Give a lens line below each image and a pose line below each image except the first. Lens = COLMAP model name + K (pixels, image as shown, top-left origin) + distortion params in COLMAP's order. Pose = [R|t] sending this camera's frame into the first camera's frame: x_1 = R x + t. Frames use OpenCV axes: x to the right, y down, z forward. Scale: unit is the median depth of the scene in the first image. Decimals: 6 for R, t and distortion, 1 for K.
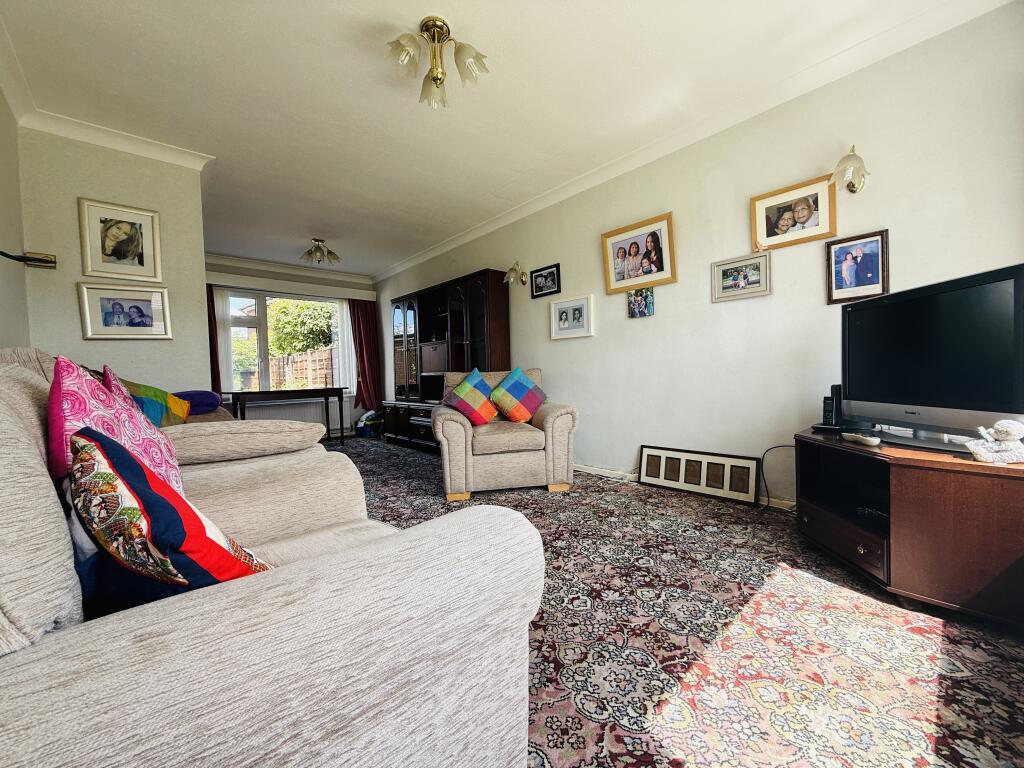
lens RADIAL K [[408.7, 0, 511.3], [0, 408.7, 384.2], [0, 0, 1]] dist [0.000139, 0.000442]
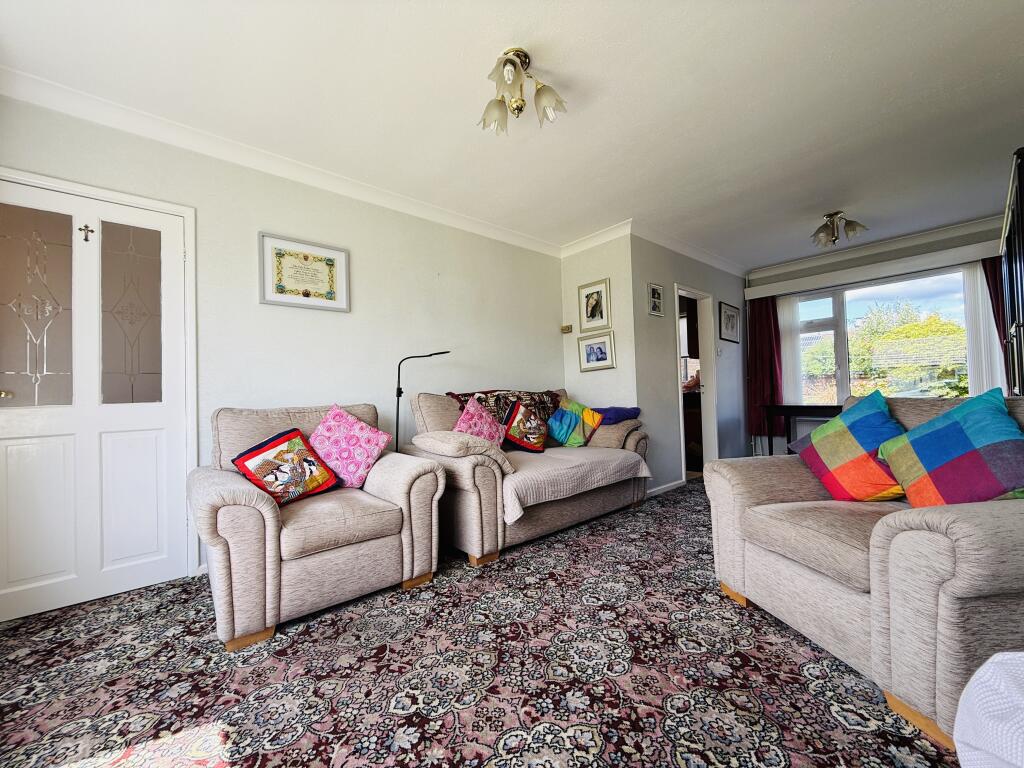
lens RADIAL K [[408.7, 0, 506.5], [0, 408.7, 384.1], [0, 0, 1]] dist [0.000139, 0.000442]
pose [[-0.038449, 0.006433, -0.999240, 0.847846], [0.006565, 0.999959, 0.006185, -0.102126], [0.999239, -0.006322, -0.038490, 1.068546]]
